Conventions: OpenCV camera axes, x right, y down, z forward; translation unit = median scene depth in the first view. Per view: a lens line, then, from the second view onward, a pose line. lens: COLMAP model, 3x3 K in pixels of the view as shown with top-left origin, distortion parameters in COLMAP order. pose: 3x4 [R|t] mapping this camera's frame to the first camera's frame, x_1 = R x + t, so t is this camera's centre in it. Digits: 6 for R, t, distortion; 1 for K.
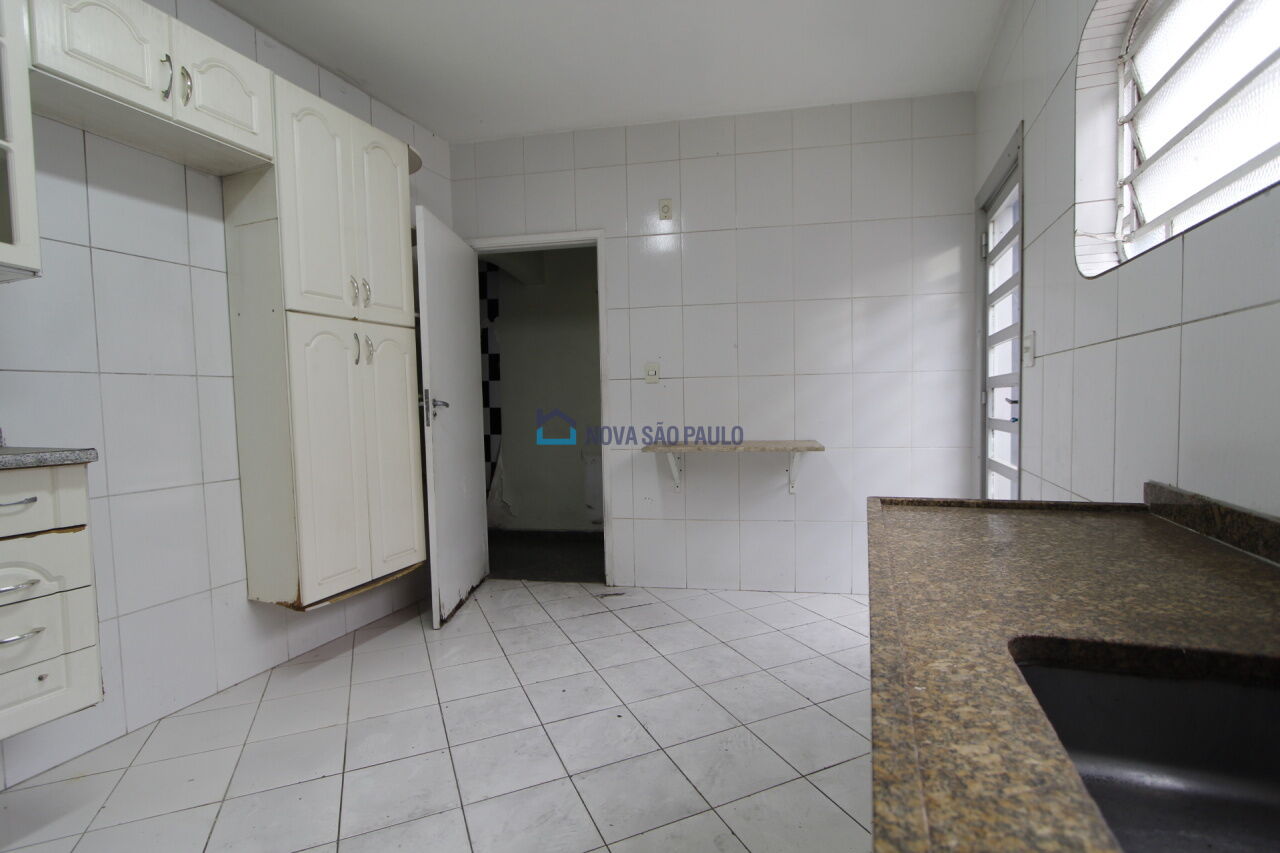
lens RADIAL K [[593.4, 0, 638.1], [0, 593.4, 431.5], [0, 0, 1]] dist [-0.019561, 0.003265]
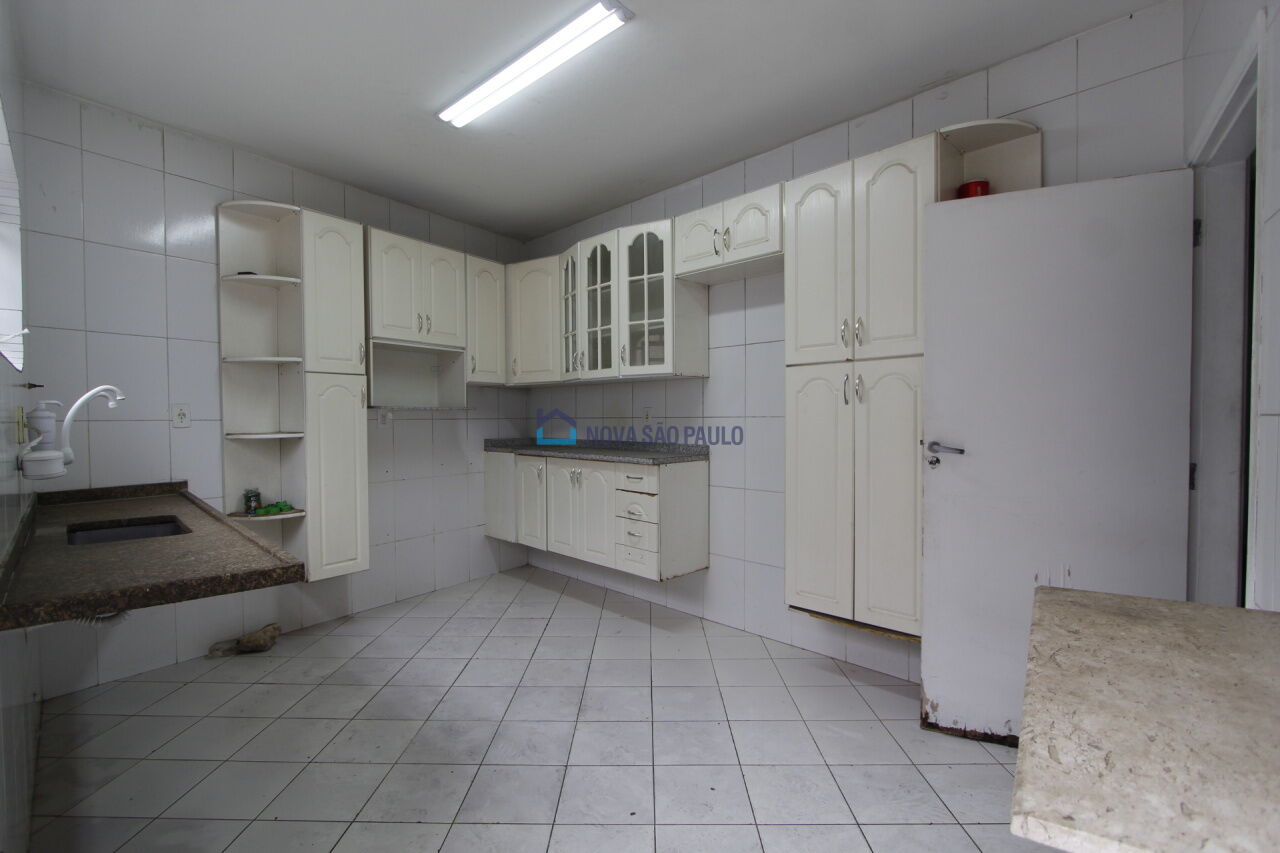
lens RADIAL K [[593.4, 0, 638.1], [0, 593.4, 431.5], [0, 0, 1]] dist [-0.019561, 0.003265]
pose [[-0.421387, 0.043237, -0.905850, 0.502660], [-0.032414, 0.997507, 0.062691, -0.099113], [0.906301, 0.055779, -0.418935, 0.913558]]
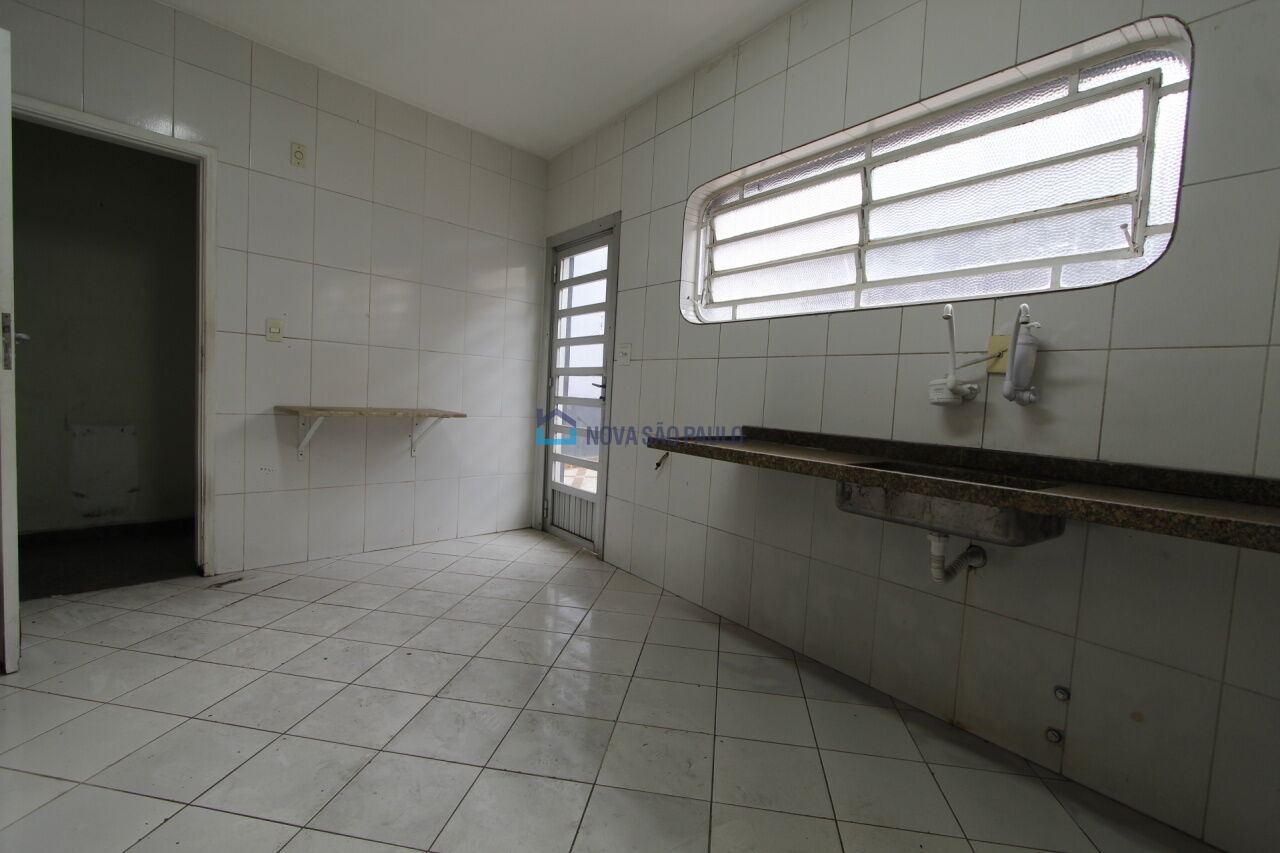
lens RADIAL K [[593.4, 0, 638.1], [0, 593.4, 431.5], [0, 0, 1]] dist [-0.019561, 0.003265]
pose [[0.543848, -0.002350, 0.839181, -0.484413], [-0.023830, 0.999550, 0.018242, 0.029141], [-0.838846, -0.029919, 0.543547, 0.046037]]
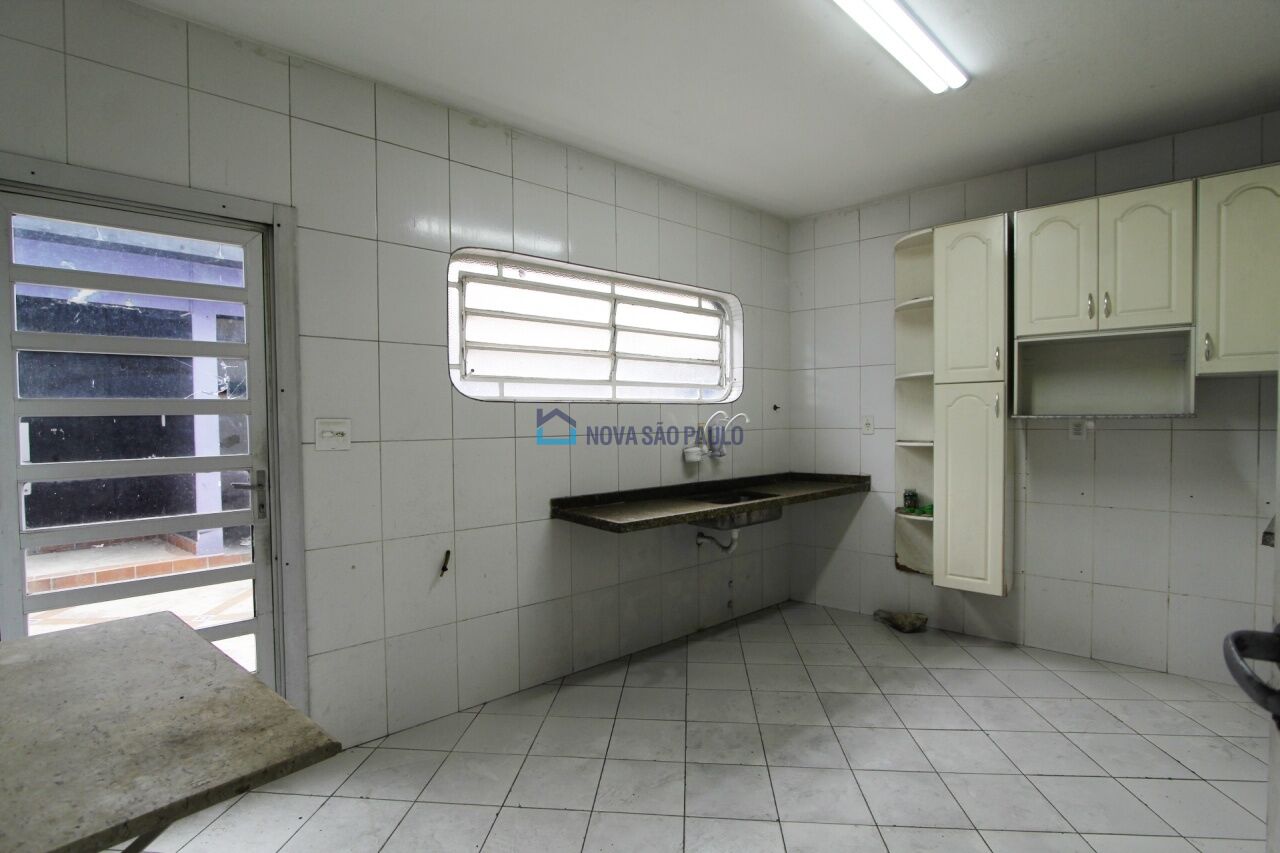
lens RADIAL K [[593.4, 0, 638.1], [0, 593.4, 431.5], [0, 0, 1]] dist [-0.019561, 0.003265]
pose [[-0.871229, 0.018248, 0.490537, -0.250890], [0.052312, 0.997070, 0.055819, -0.122454], [-0.488081, 0.074292, -0.869631, 1.160078]]
